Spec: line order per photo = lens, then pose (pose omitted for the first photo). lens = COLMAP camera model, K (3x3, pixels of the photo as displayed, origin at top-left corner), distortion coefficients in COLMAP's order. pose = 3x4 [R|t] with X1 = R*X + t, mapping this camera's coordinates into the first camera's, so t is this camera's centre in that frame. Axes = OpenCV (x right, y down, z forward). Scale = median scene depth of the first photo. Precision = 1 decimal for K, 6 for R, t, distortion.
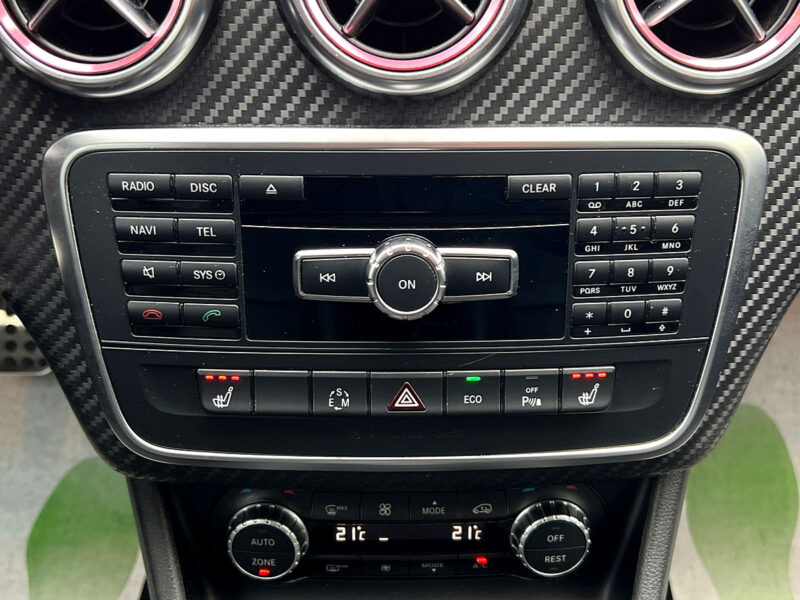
lens RADIAL K [[1015.0, 0, 411.5], [0, 1015.0, 294.7], [0, 0, 1]] dist [0.042196, 0.000000]
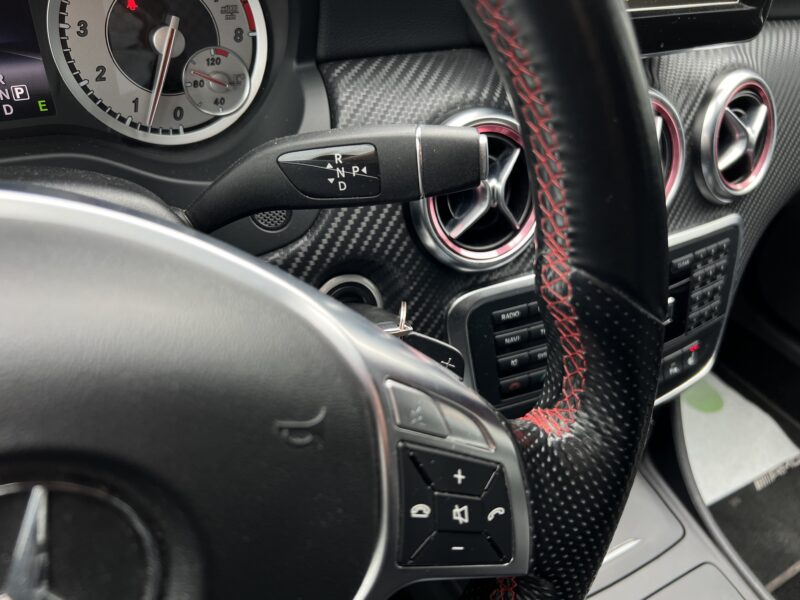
lens RADIAL K [[623.8, 0, 395.8], [0, 623.8, 303.1], [0, 0, 1]] dist [0.057375, -0.078552]
pose [[0.875354, -0.244623, 0.417031, -0.838235], [0.211635, 0.969399, 0.124406, -0.286799], [-0.434702, -0.020641, 0.900338, 0.160494]]
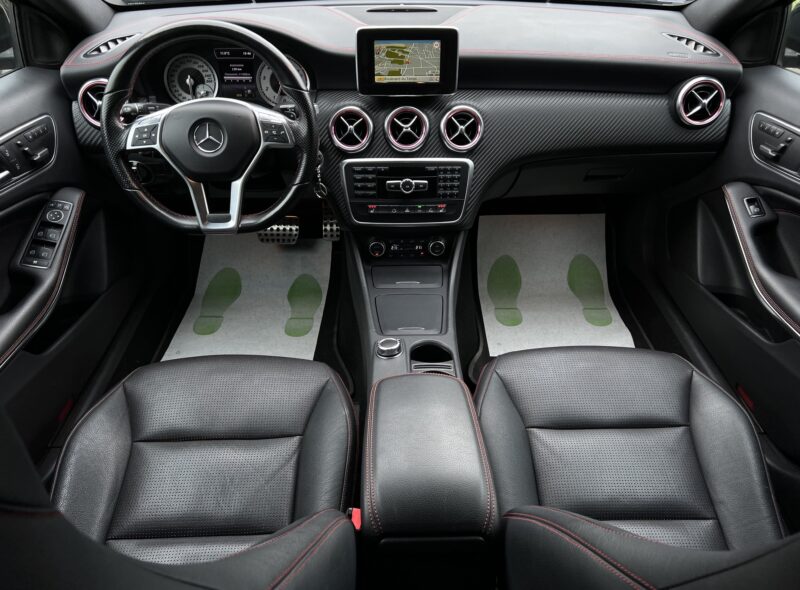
lens RADIAL K [[623.8, 0, 403.2], [0, 623.8, 292.1], [0, 0, 1]] dist [0.057375, -0.078552]
pose [[0.999813, -0.005946, 0.018386, -0.090373], [0.006208, 0.999879, -0.014241, 0.590793], [-0.018299, 0.014353, 0.999730, -2.309323]]
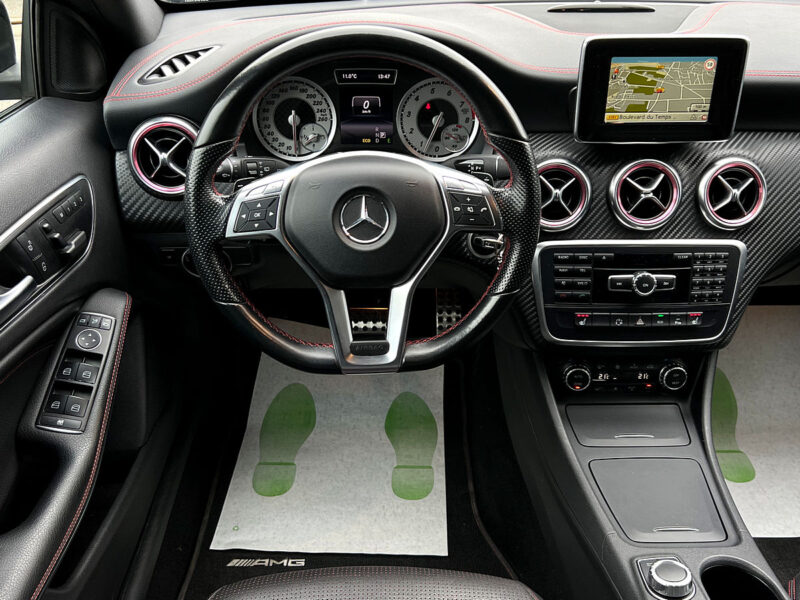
lens RADIAL K [[787.1, 0, 400.4], [0, 787.1, 296.2], [0, 0, 1]] dist [0.037887, 0.000000]
pose [[0.999797, -0.002768, 0.019956, -0.852063], [0.004482, 0.996254, -0.086362, 0.244211], [-0.019642, 0.086434, 0.996064, -1.575224]]
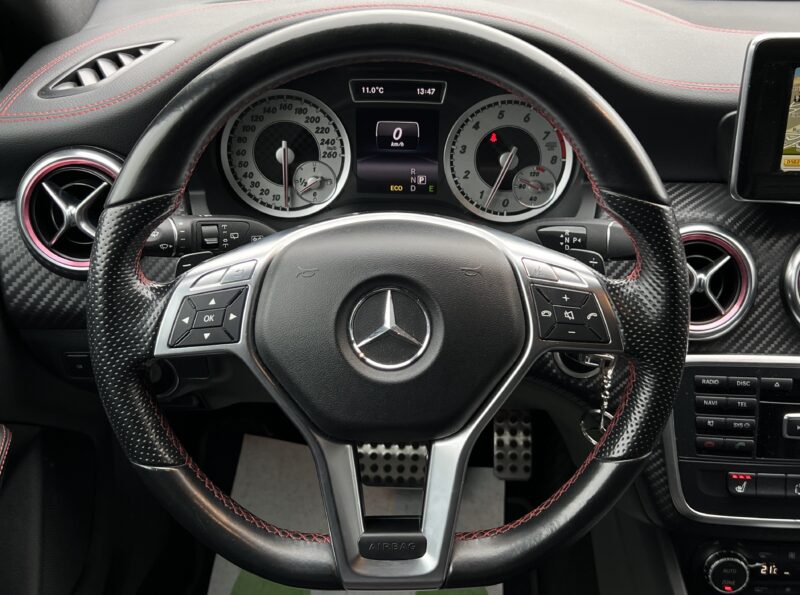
lens RADIAL K [[988.6, 0, 416.7], [0, 988.6, 278.8], [0, 0, 1]] dist [0.054407, 0.000000]
pose [[0.999821, 0.018893, -0.000580, -0.863351], [-0.018727, 0.985963, -0.165908, 0.035214], [-0.002563, 0.165890, 0.986141, -1.042523]]
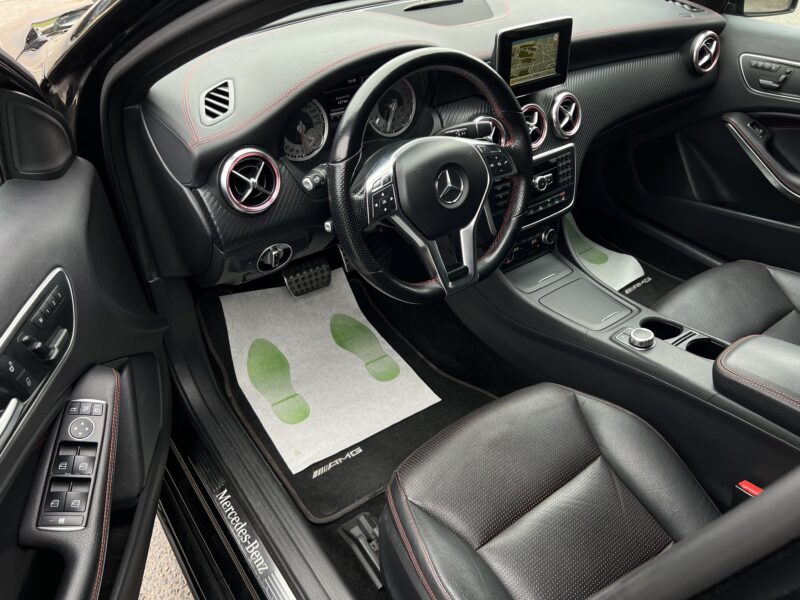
lens RADIAL K [[623.8, 0, 405.9], [0, 623.8, 293.1], [0, 0, 1]] dist [0.057375, -0.078552]
pose [[0.802908, -0.341554, 0.488549, -2.347809], [0.323642, 0.938032, 0.123905, -0.110991], [-0.500594, 0.058631, 0.863694, -1.446577]]
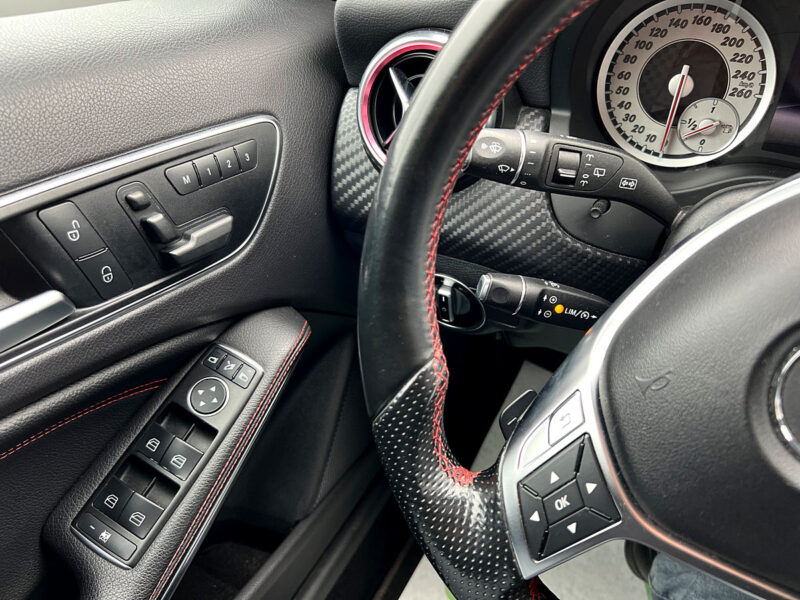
lens RADIAL K [[623.8, 0, 391.3], [0, 623.8, 317.8], [0, 0, 1]] dist [0.057375, -0.078552]
pose [[0.884464, 0.295060, -0.361473, -1.088239], [-0.290232, 0.954469, 0.068957, -0.130546], [0.365362, 0.043921, 0.929829, -0.128452]]
